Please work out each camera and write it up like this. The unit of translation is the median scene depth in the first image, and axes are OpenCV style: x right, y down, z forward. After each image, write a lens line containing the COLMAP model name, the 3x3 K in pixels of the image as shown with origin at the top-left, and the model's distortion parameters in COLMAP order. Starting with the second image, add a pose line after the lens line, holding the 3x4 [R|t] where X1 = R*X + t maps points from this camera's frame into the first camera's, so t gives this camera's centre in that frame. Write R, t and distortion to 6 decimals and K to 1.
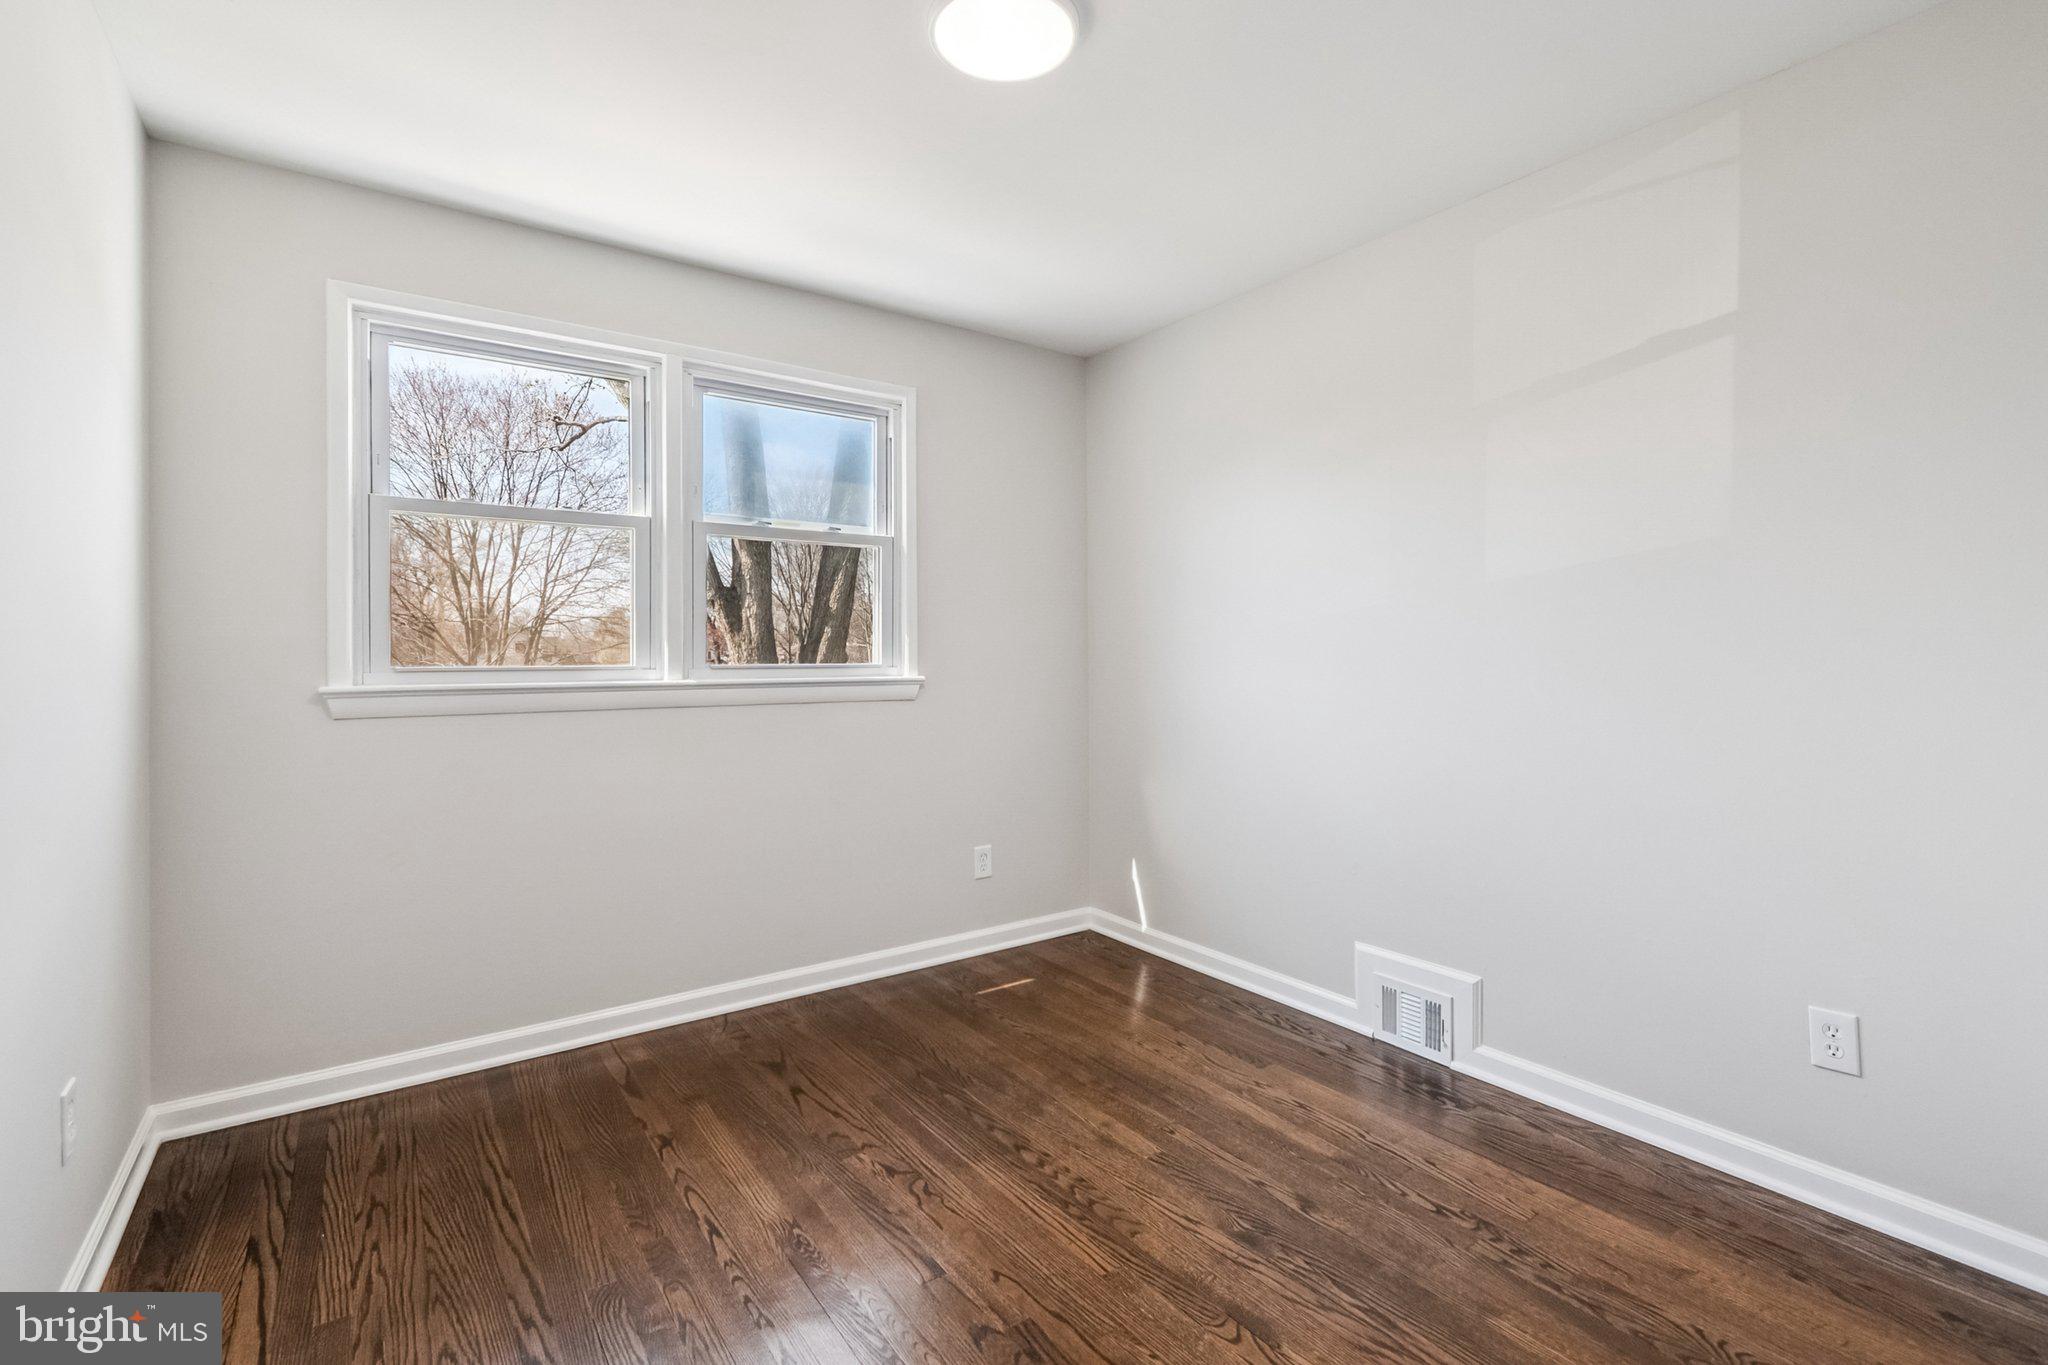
lens RADIAL K [[918.8, 0, 1025.1], [0, 918.8, 651.7], [0, 0, 1]] dist [0.001593, 0.007932]
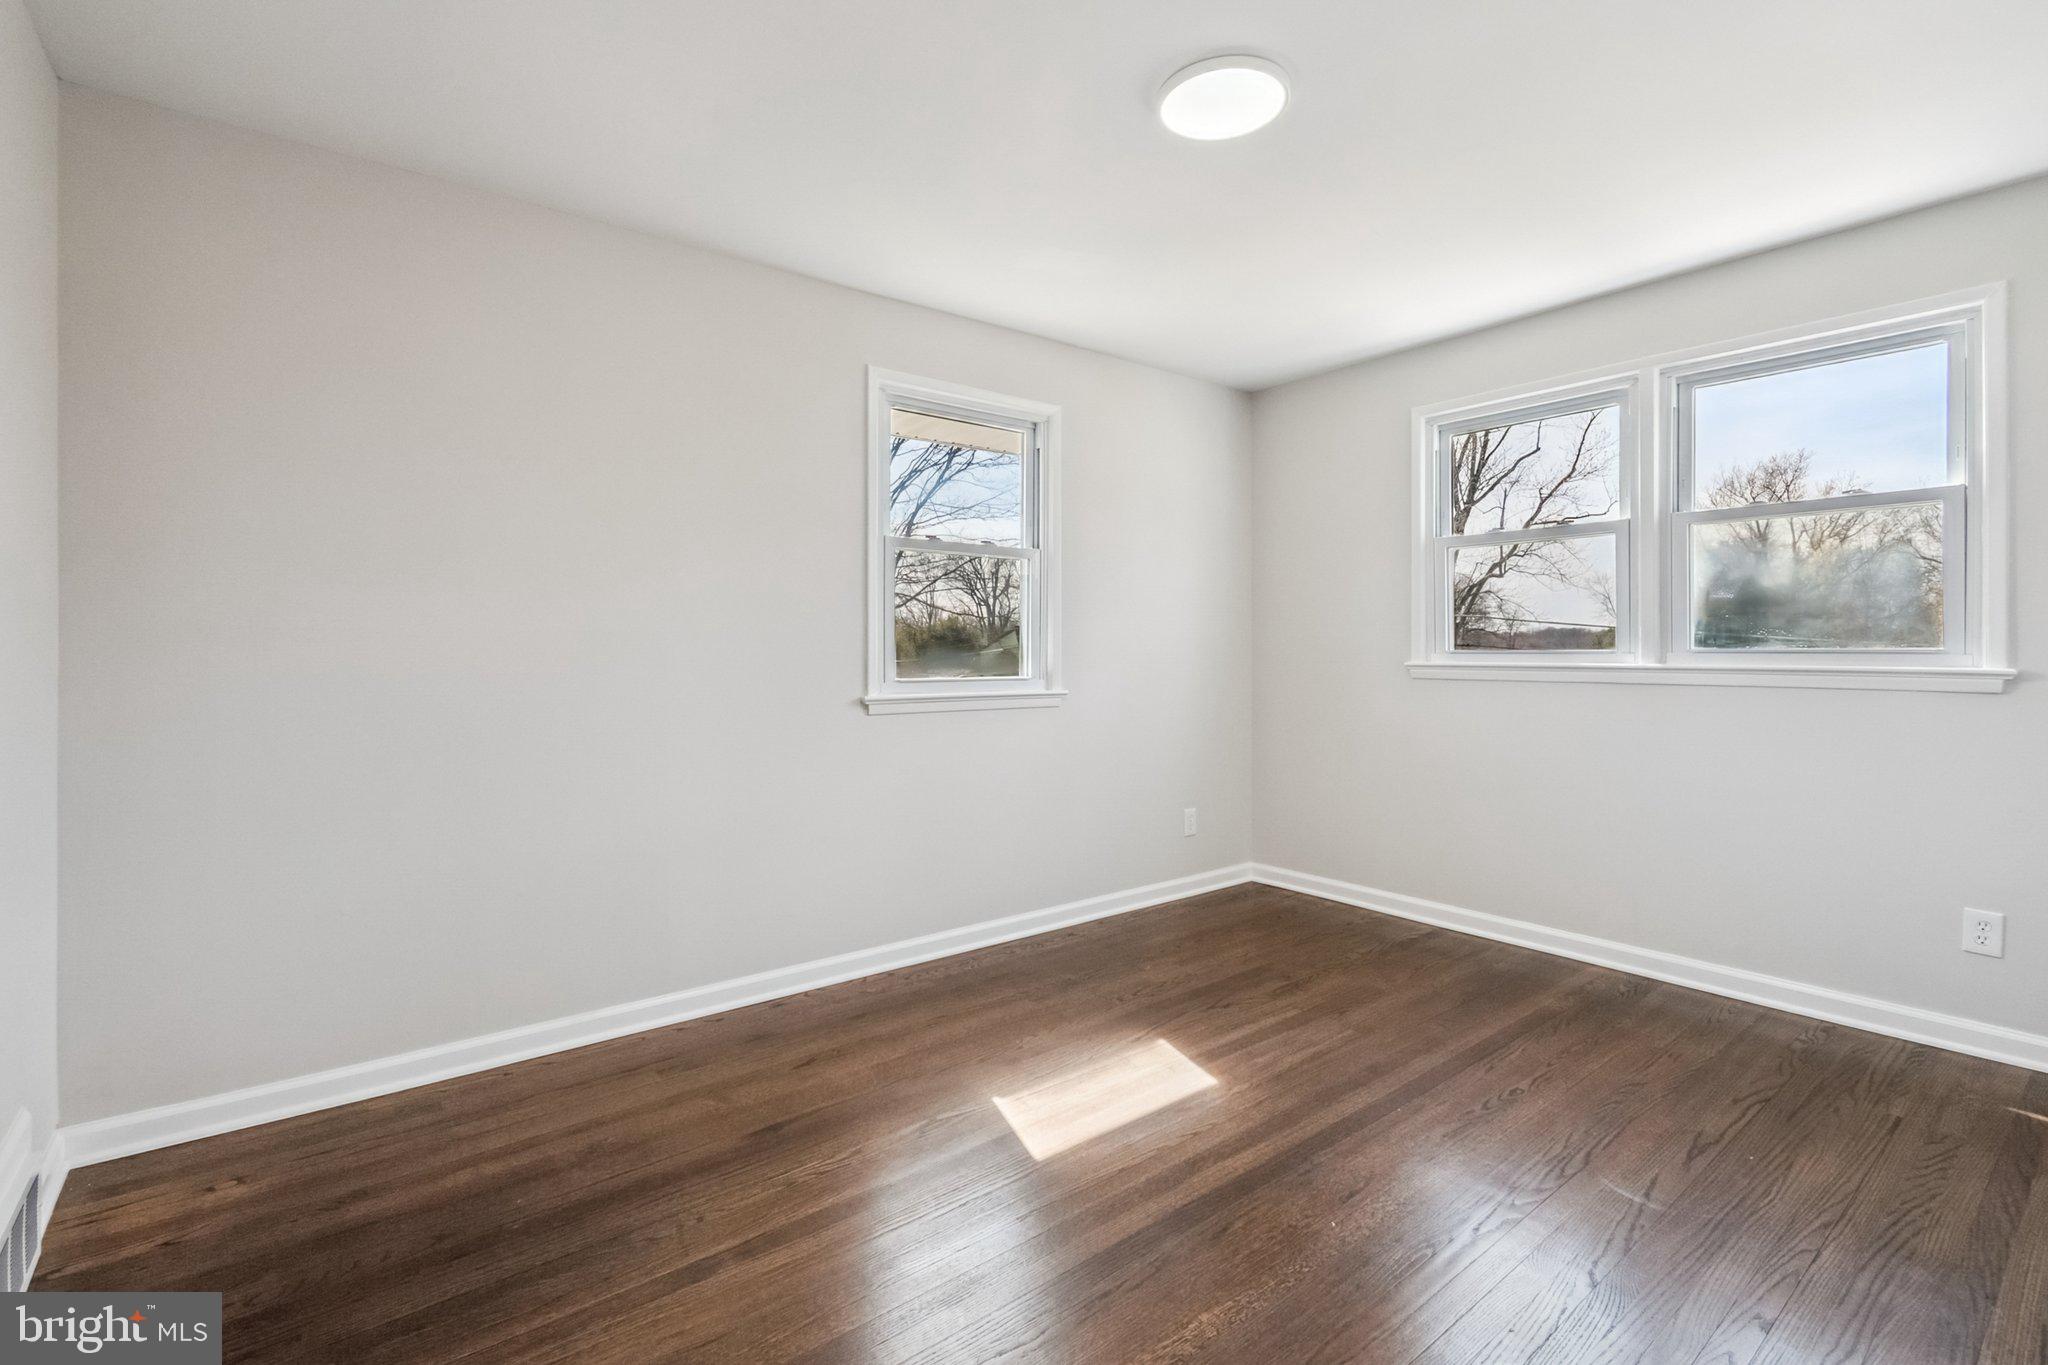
lens RADIAL K [[918.8, 0, 1025.1], [0, 918.8, 651.7], [0, 0, 1]] dist [0.001593, 0.007932]
pose [[0.066290, 0.000077, -0.997800, 0.641167], [-0.010495, 0.999945, -0.000621, 0.023786], [0.997745, 0.010513, 0.066287, 0.182370]]
